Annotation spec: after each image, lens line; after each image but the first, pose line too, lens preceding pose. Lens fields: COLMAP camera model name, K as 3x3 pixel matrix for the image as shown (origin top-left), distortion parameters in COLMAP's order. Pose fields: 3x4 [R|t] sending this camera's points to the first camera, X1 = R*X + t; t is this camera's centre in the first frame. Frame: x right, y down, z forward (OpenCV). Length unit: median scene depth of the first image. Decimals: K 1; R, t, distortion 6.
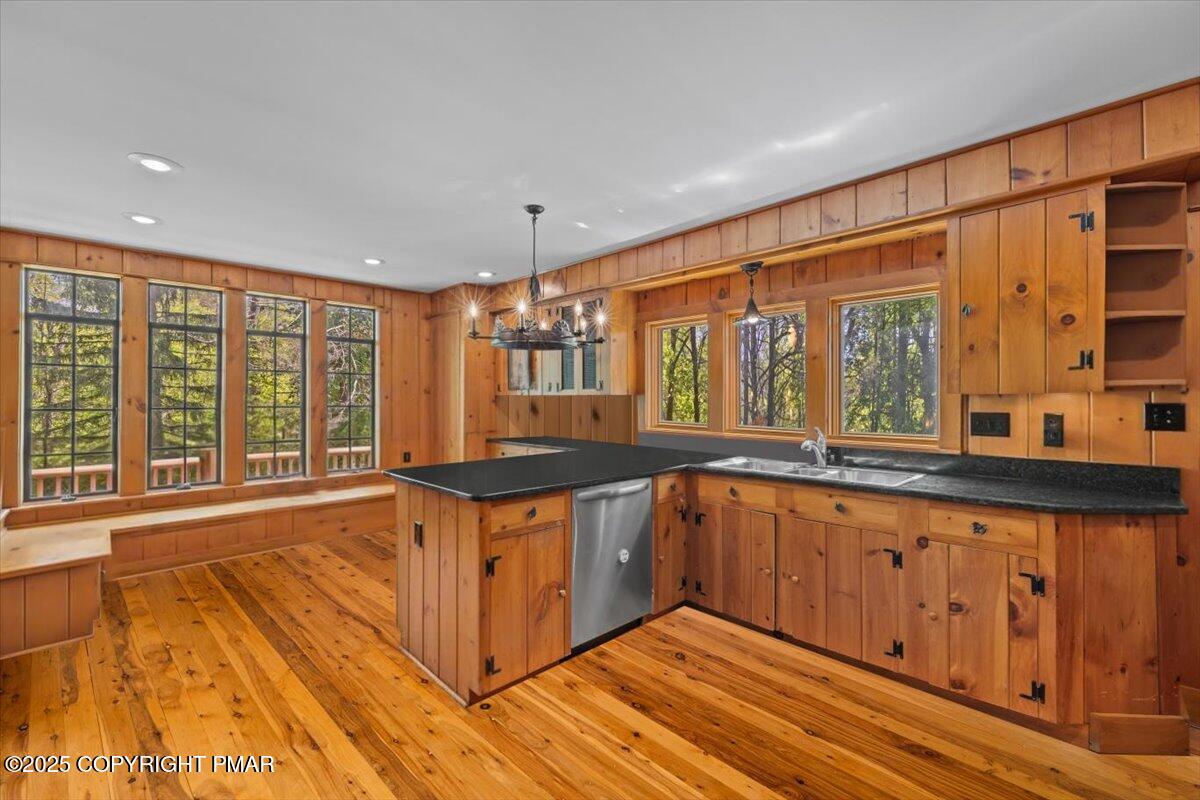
lens RADIAL K [[501.0, 0, 594.2], [0, 501.0, 398.2], [0, 0, 1]] dist [-0.004275, 0.000711]
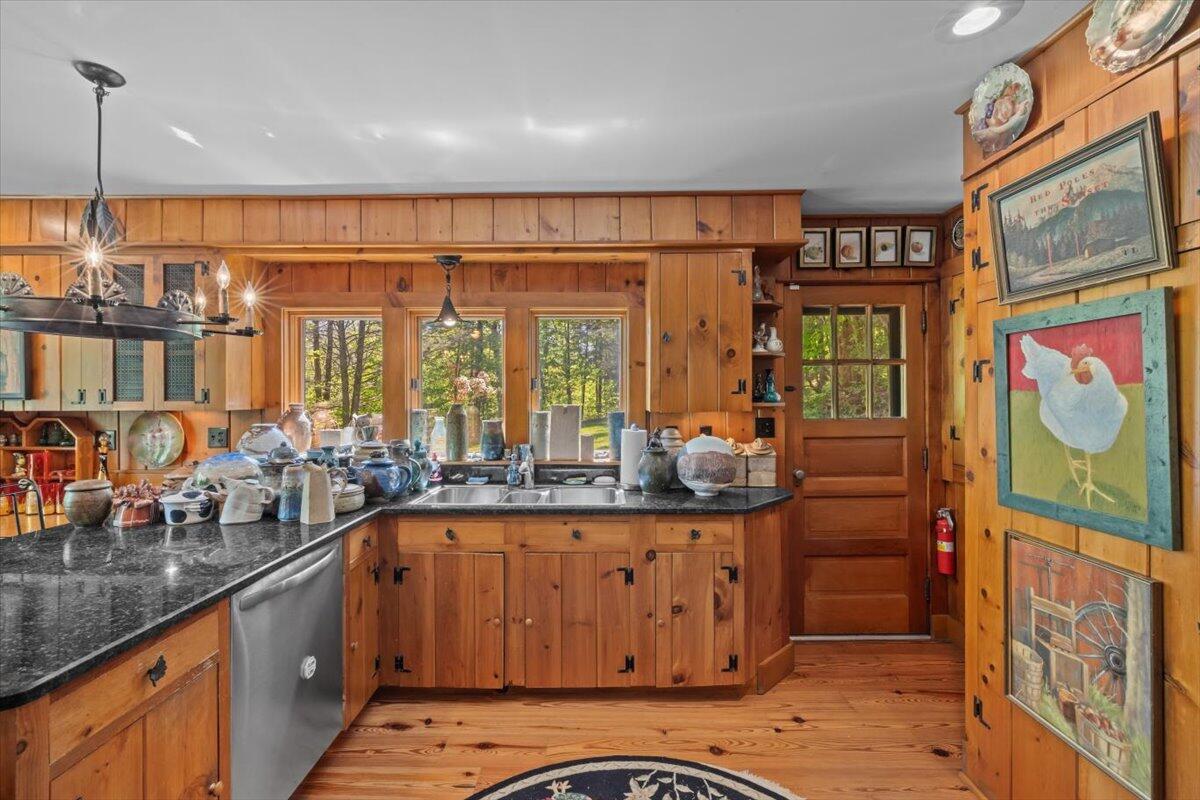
lens RADIAL K [[501.0, 0, 601.8], [0, 501.0, 400.9], [0, 0, 1]] dist [-0.004275, 0.000711]
pose [[0.701385, -0.004032, 0.712771, -0.138460], [-0.000433, 0.999981, 0.006082, -0.036476], [-0.712782, -0.004574, 0.701371, 0.279018]]
